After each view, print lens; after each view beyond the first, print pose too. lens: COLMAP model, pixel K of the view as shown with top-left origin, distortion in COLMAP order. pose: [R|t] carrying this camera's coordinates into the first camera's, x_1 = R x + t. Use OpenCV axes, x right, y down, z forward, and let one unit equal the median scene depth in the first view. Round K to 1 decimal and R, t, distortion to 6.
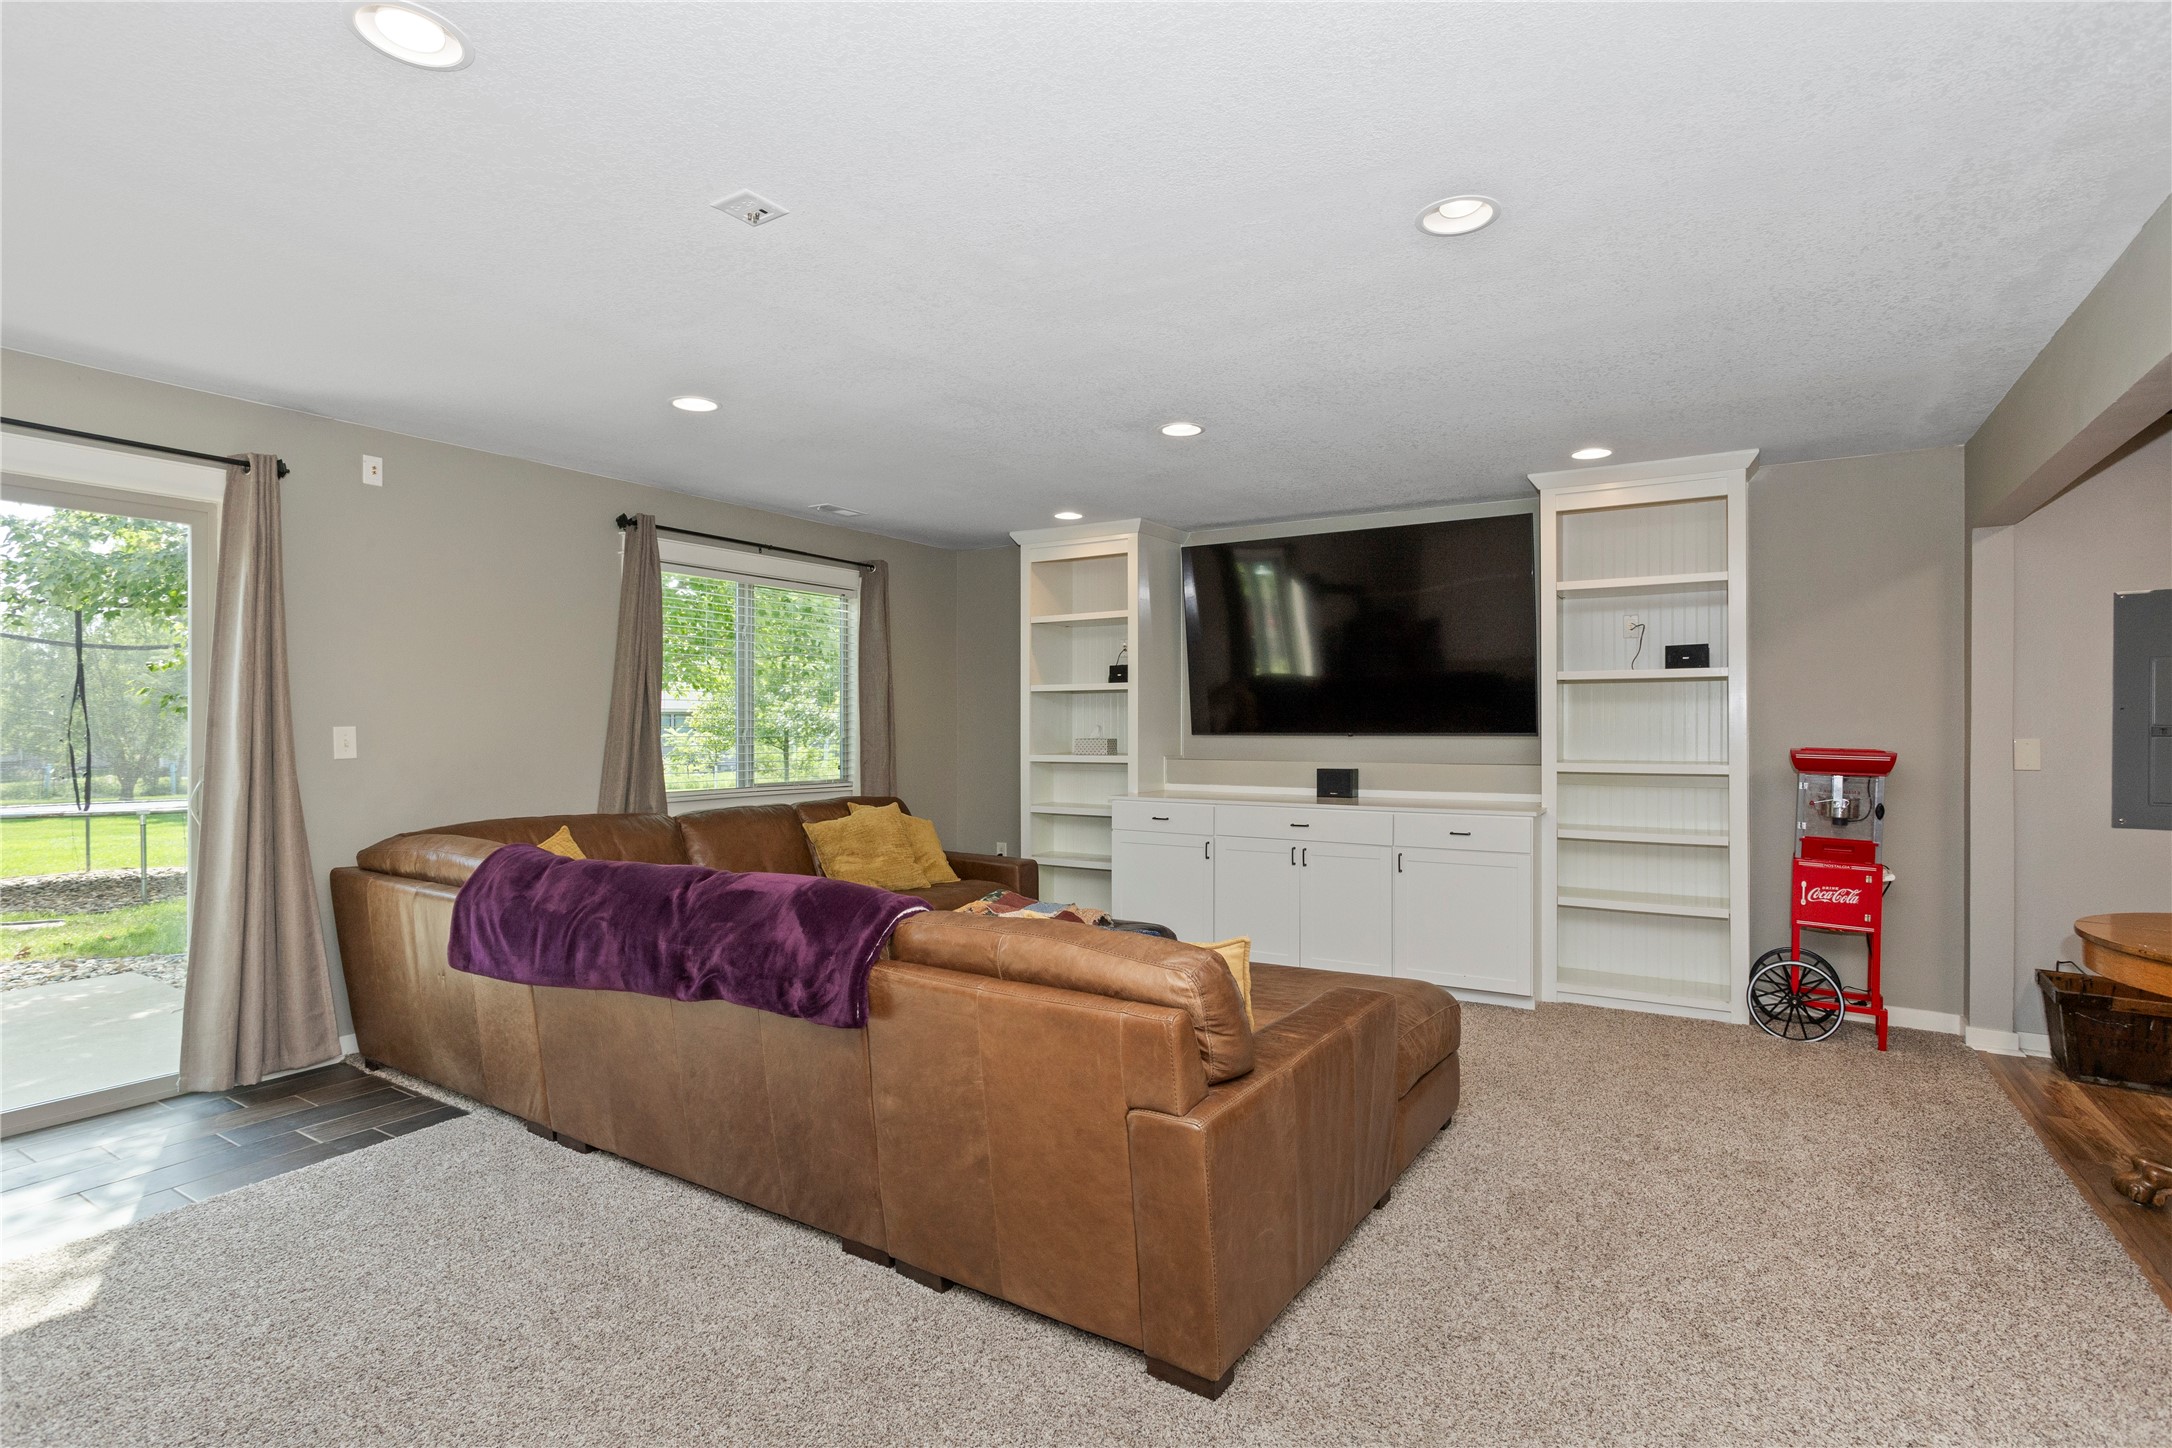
lens RADIAL K [[1055.0, 0, 1086.0], [0, 1055.0, 724.0], [0, 0, 1]] dist [-0.000387, 0.000063]
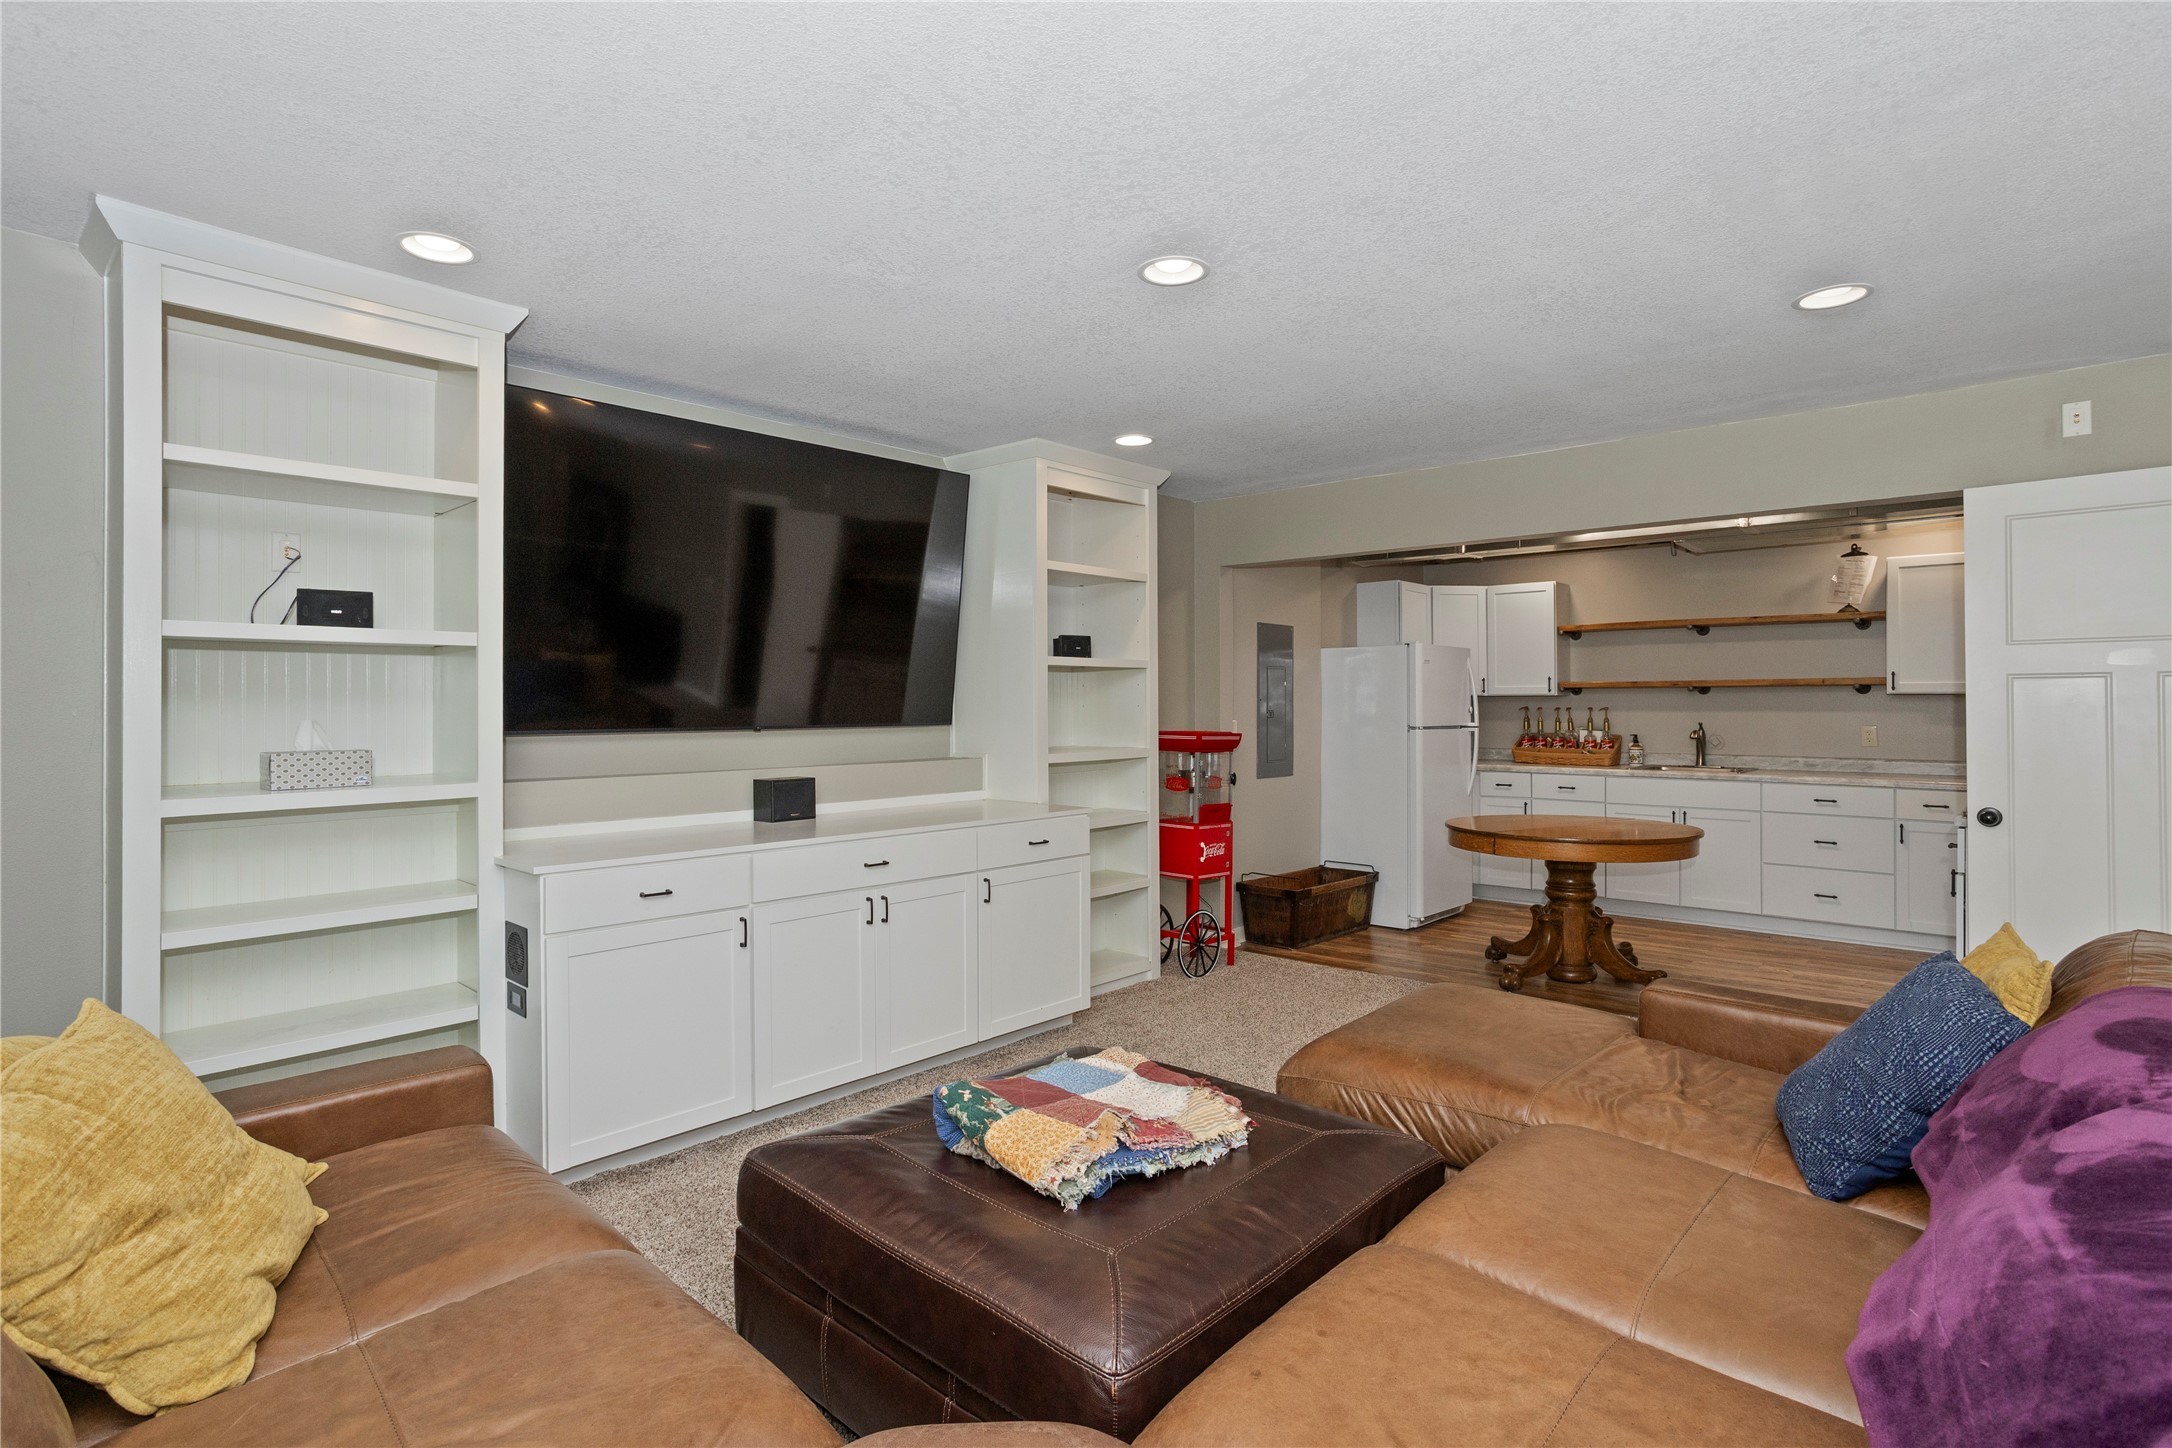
lens RADIAL K [[1084.9, 0, 1090.3], [0, 1084.9, 700.1], [0, 0, 1]] dist [-0.000935, -0.000101]
pose [[0.192237, -0.003165, 0.981343, -0.474465], [-0.008640, 0.999951, 0.004918, -0.015254], [-0.981311, -0.009424, 0.192200, 0.758390]]
